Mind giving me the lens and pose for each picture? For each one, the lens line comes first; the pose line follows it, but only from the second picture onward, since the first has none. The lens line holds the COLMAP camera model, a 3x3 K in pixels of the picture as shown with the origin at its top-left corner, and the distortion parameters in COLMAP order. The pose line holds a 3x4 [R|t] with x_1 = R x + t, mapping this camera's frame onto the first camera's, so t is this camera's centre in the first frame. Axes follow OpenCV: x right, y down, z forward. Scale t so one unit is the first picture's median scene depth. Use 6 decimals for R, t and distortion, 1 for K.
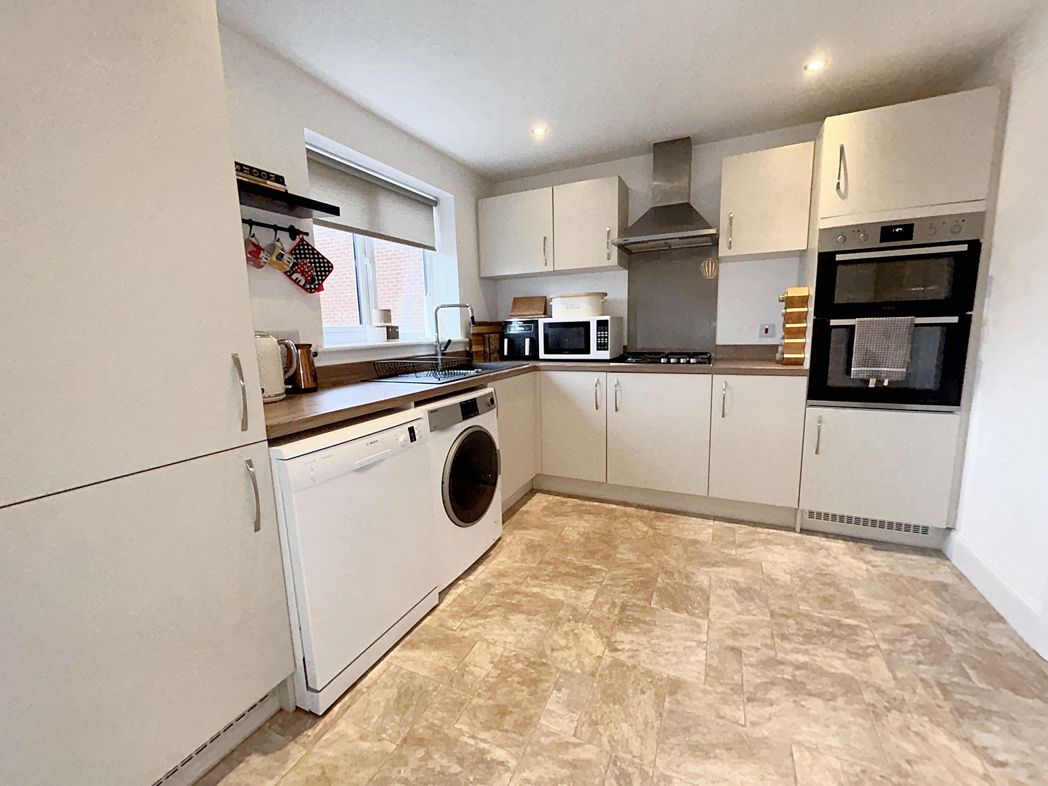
lens RADIAL K [[421.3, 0, 524.8], [0, 421.3, 391.6], [0, 0, 1]] dist [-0.002607, 0.000141]
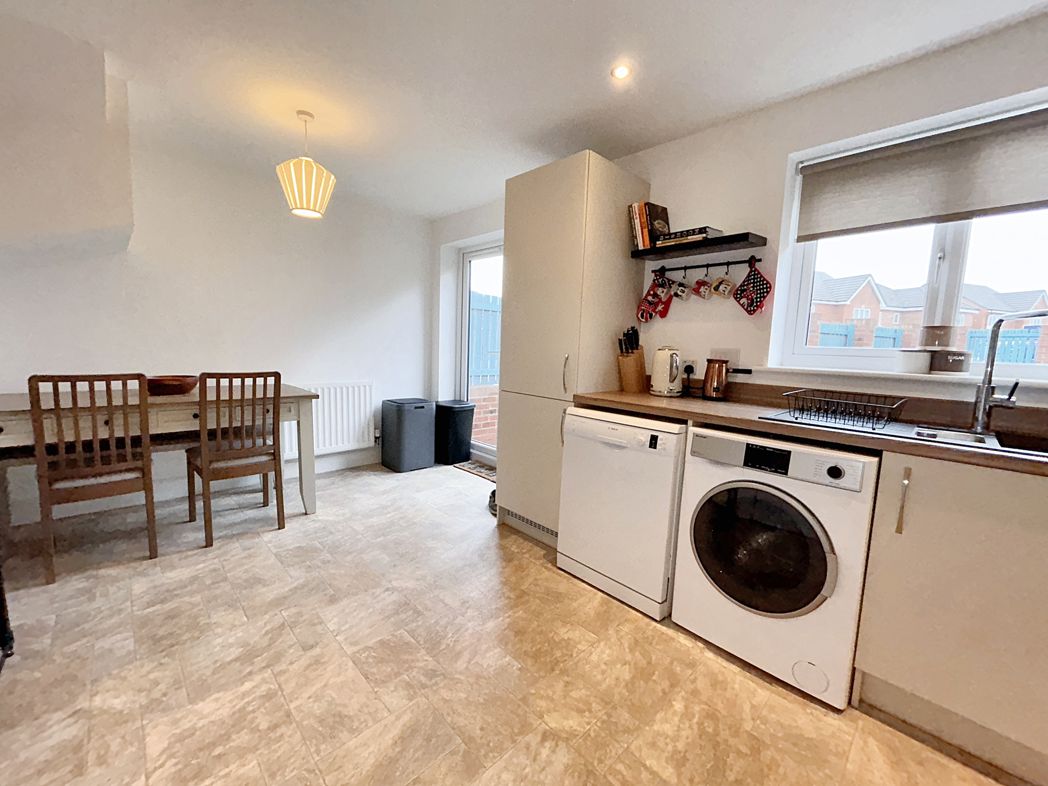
lens RADIAL K [[421.3, 0, 524.3], [0, 421.3, 392.7], [0, 0, 1]] dist [-0.002607, 0.000141]
pose [[-0.354833, 0.120870, -0.927083, 0.781845], [-0.168378, 0.967132, 0.190537, -0.159987], [0.919642, 0.223709, -0.322819, 0.926857]]
